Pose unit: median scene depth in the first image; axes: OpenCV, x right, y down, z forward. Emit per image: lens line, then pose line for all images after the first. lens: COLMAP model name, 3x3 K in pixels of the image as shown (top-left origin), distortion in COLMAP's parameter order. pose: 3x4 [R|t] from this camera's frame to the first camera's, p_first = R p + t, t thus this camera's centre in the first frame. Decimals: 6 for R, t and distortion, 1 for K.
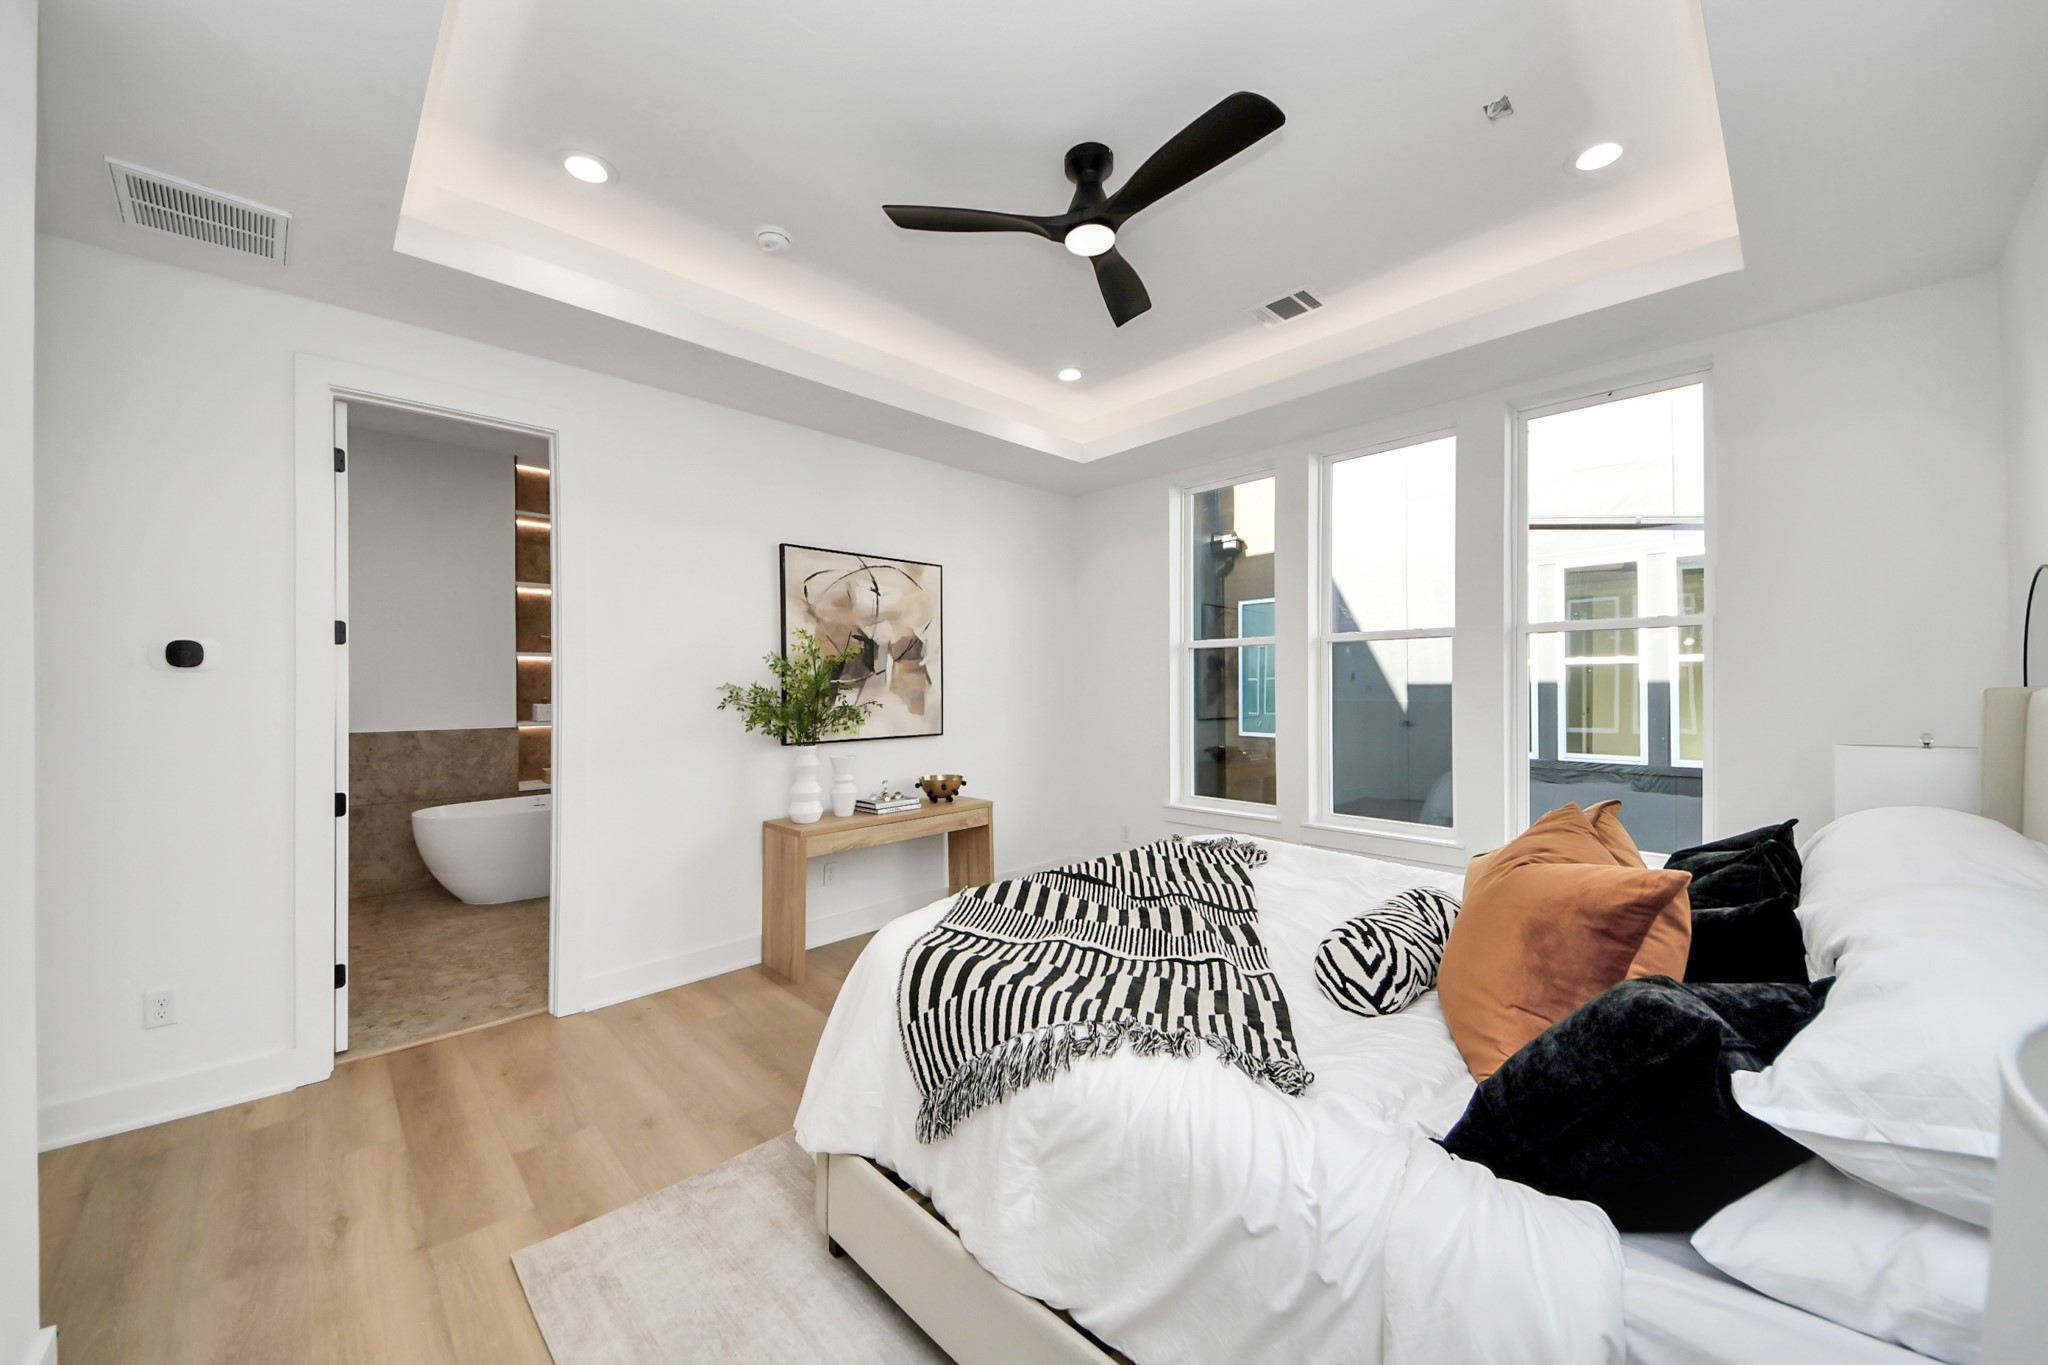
lens RADIAL K [[744.0, 0, 1024.0], [0, 744.0, 682.5], [0, 0, 1]] dist [0.000287, -0.008386]
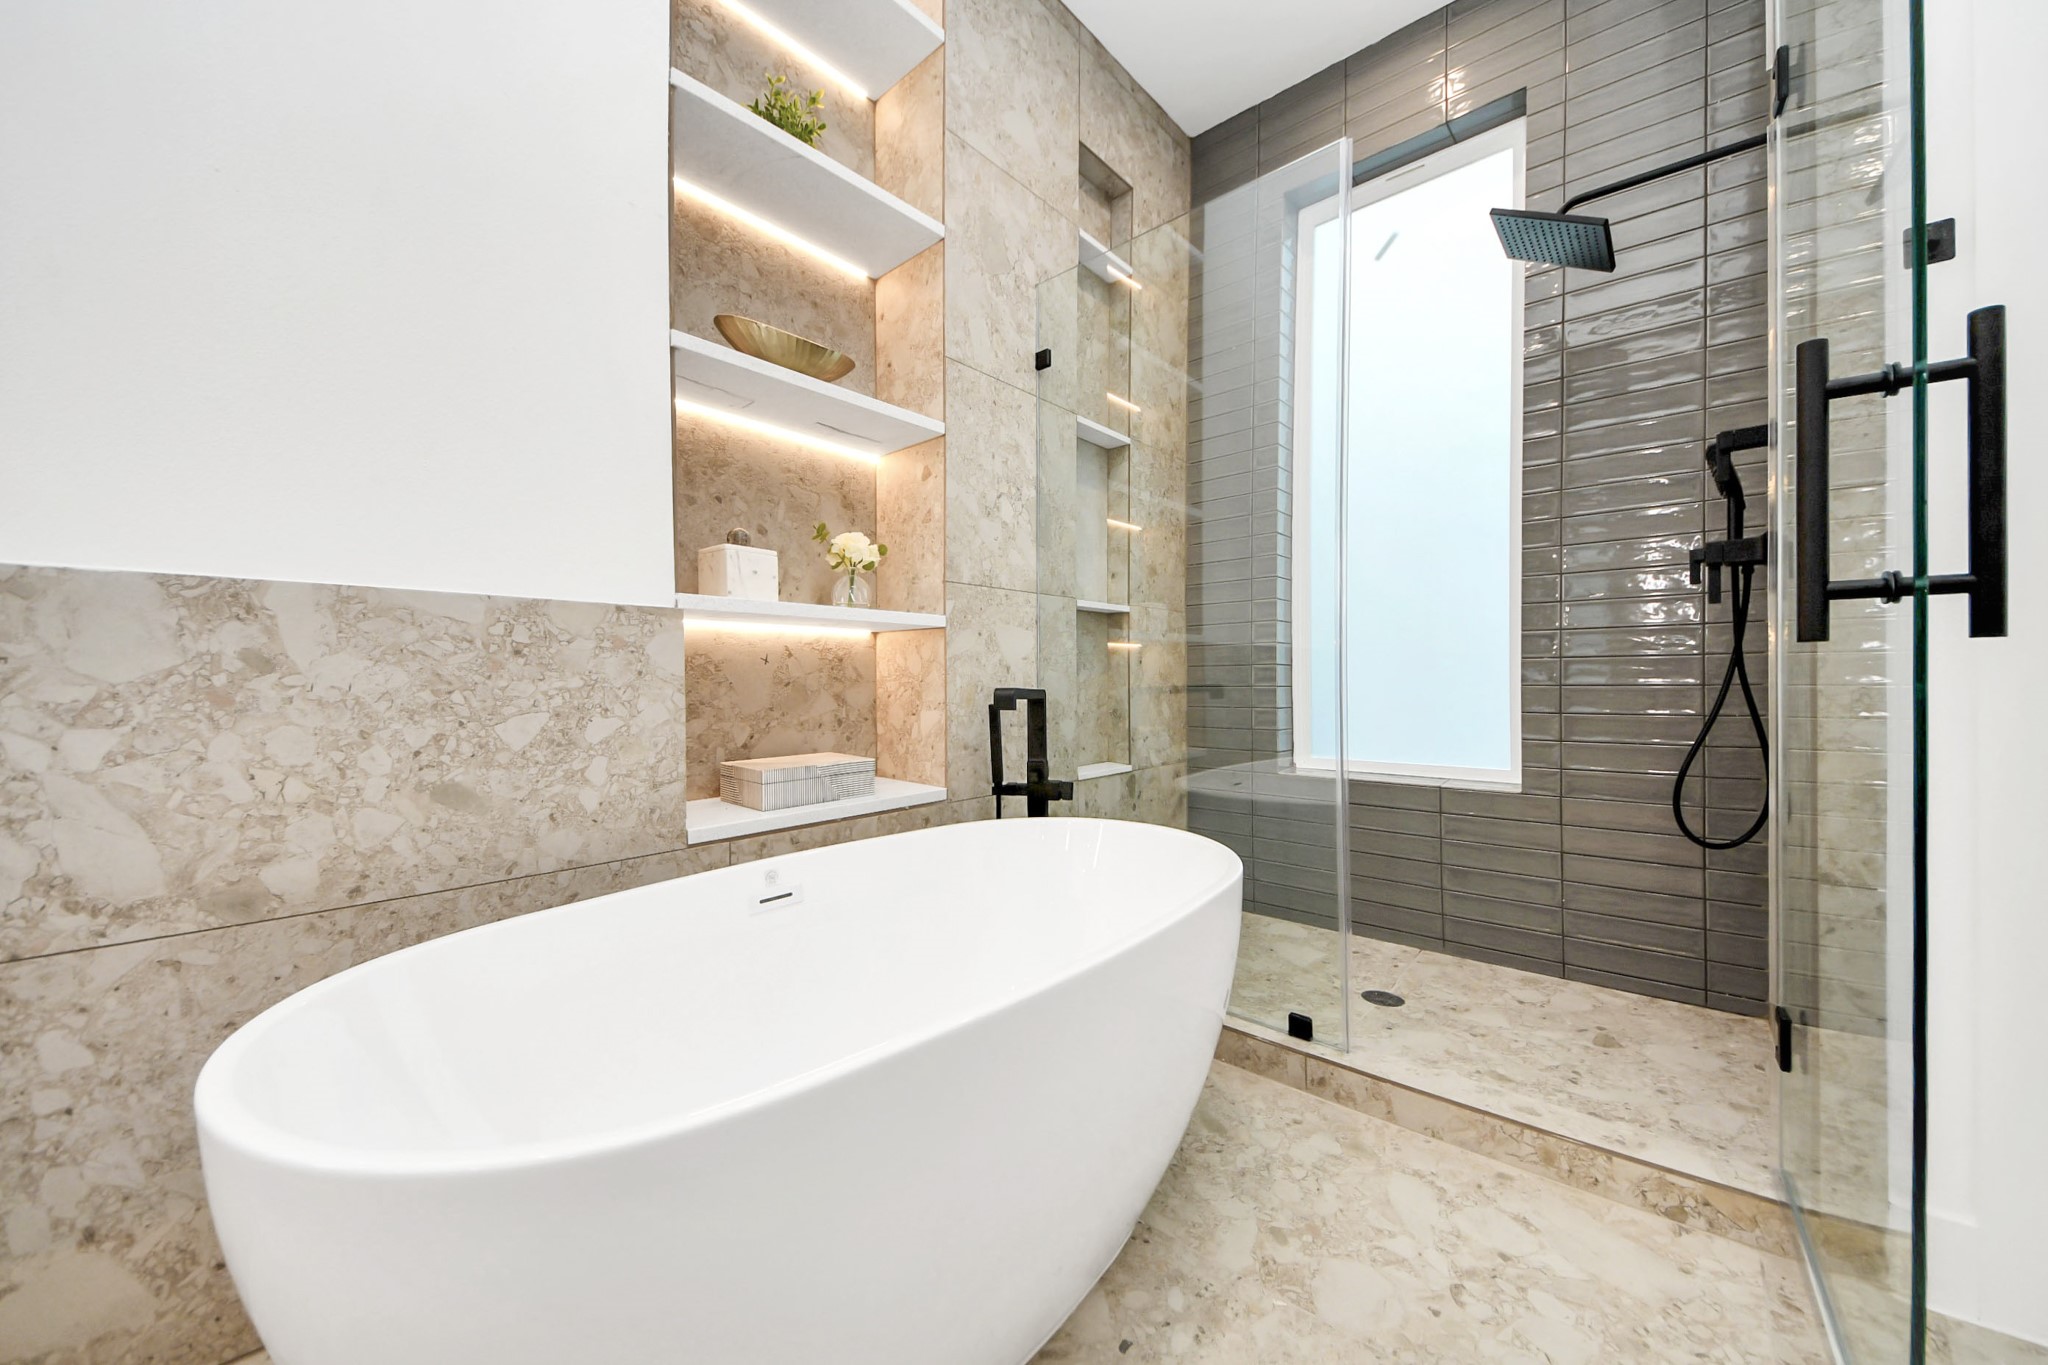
lens RADIAL K [[721.6, 0, 1052.0], [0, 721.6, 685.7], [0, 0, 1]] dist [-0.033855, -0.000121]
pose [[0.993921, 0.001126, 0.110092, -0.620736], [-0.002524, 0.999918, 0.012562, 0.091079], [-0.110069, -0.012763, 0.993842, 0.782352]]
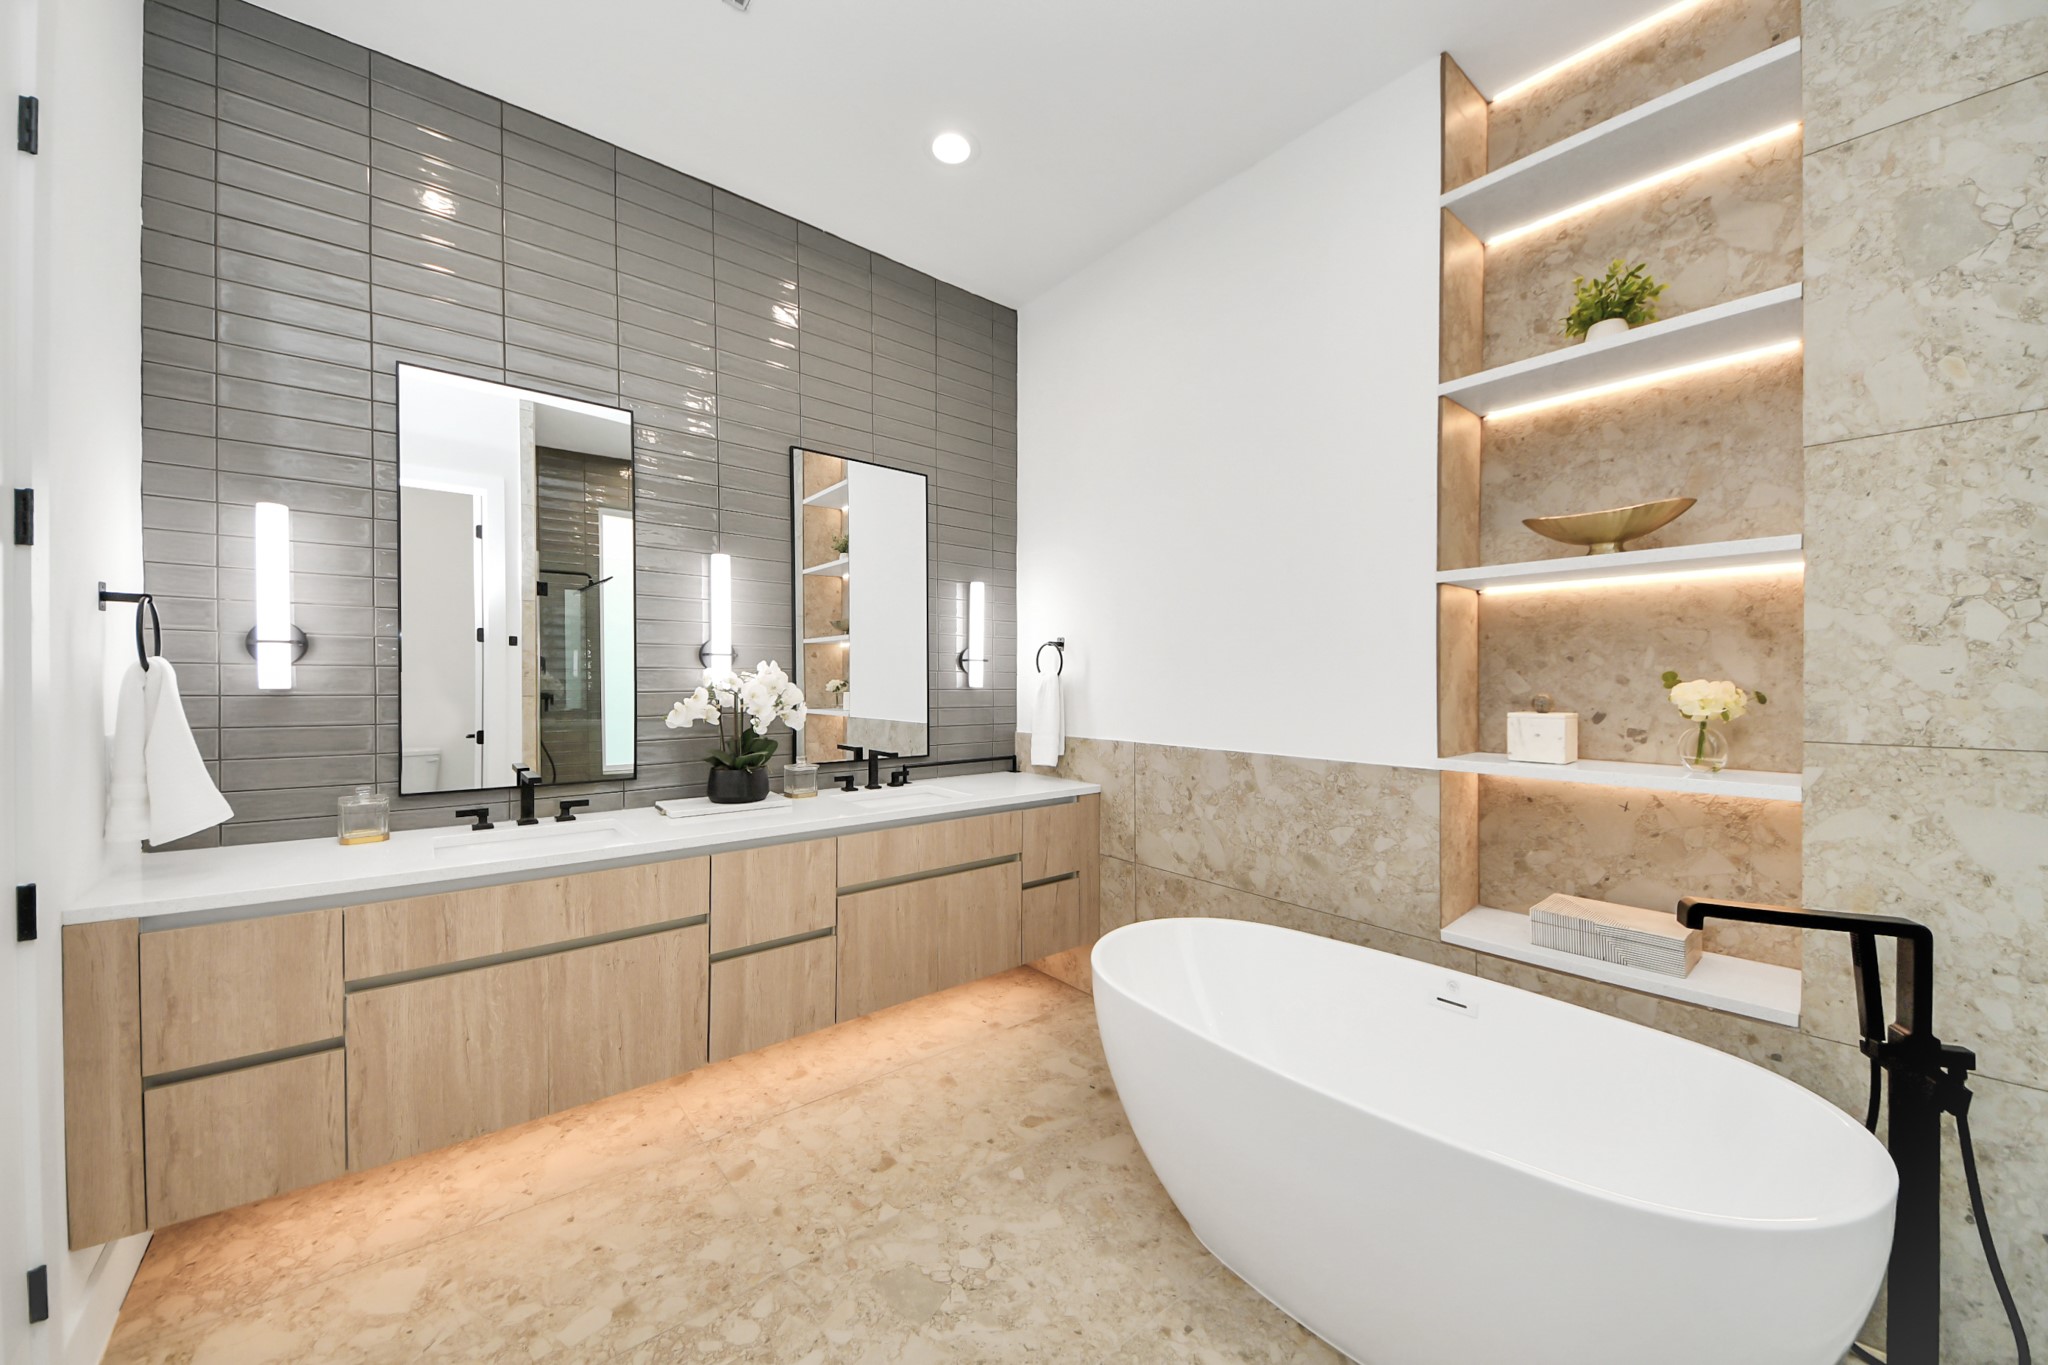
lens RADIAL K [[744.0, 0, 1024.0], [0, 744.0, 682.5], [0, 0, 1]] dist [0.000287, -0.008386]
pose [[-0.078414, 0.010828, -0.996862, -0.310910], [-0.004176, 0.999929, 0.011190, 0.013280], [0.996912, 0.005040, -0.078363, 0.883234]]
